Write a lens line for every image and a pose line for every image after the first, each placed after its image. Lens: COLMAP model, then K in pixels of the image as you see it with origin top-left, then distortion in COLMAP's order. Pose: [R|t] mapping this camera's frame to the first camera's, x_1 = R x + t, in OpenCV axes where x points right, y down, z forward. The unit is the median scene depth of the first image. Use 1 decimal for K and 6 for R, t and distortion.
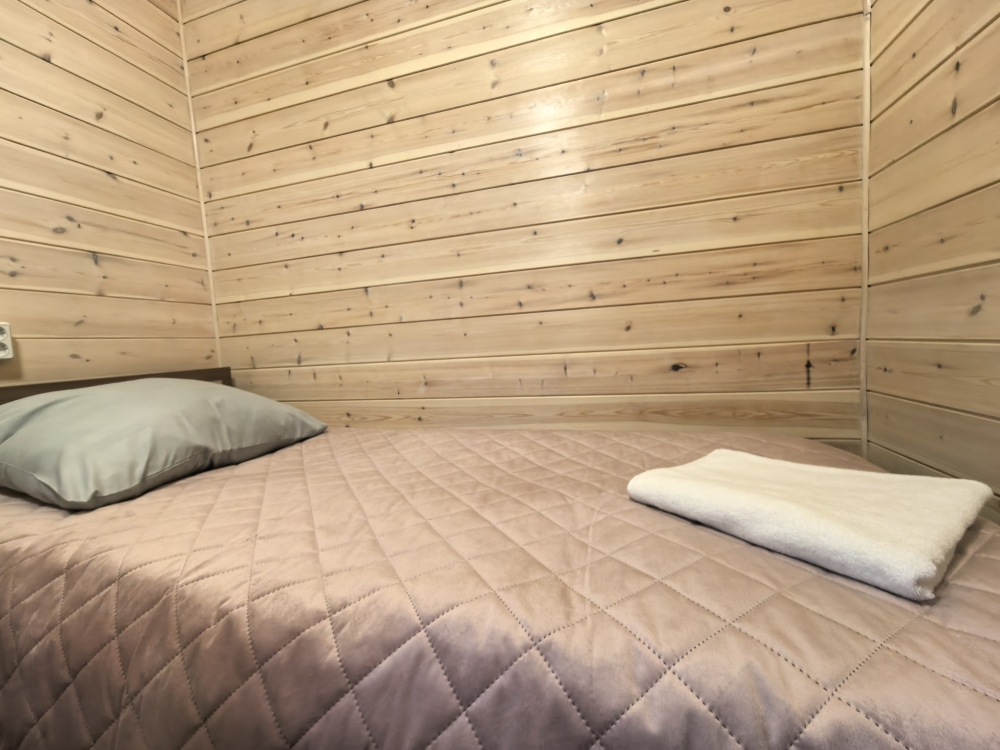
lens RADIAL K [[387.6, 0, 505.1], [0, 387.6, 377.1], [0, 0, 1]] dist [0.000403, 0.000472]
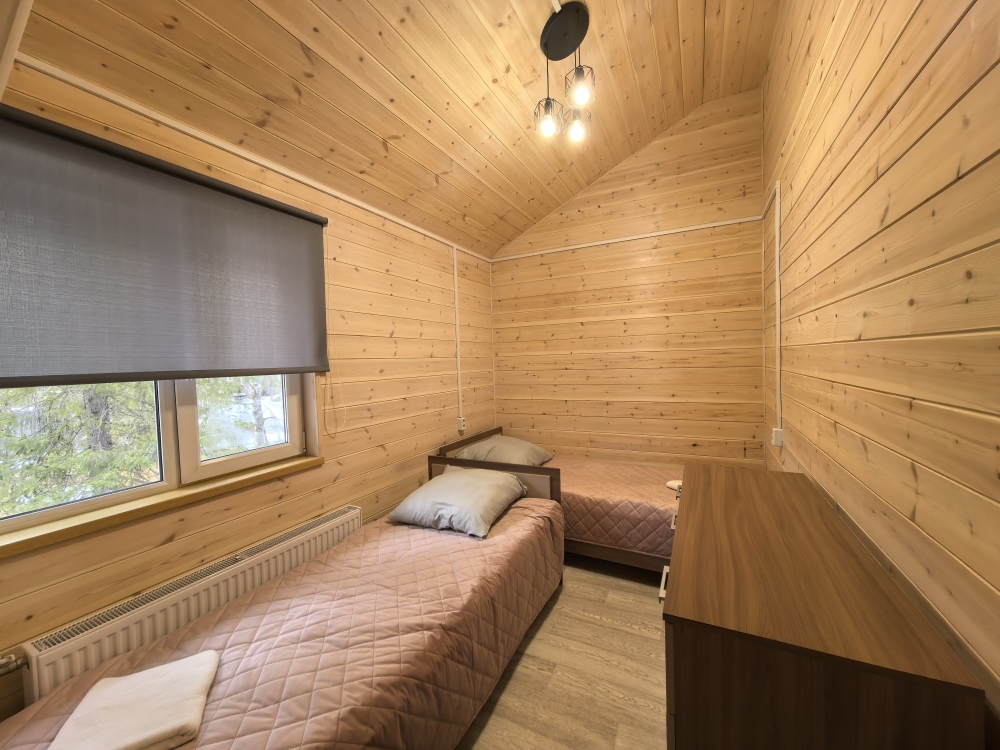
lens RADIAL K [[387.6, 0, 505.1], [0, 387.6, 377.1], [0, 0, 1]] dist [0.000403, 0.000472]
pose [[0.980538, 0.036127, -0.192978, -0.304314], [-0.042660, 0.998645, -0.029807, -0.327619], [0.191639, 0.037459, 0.980750, -1.710937]]
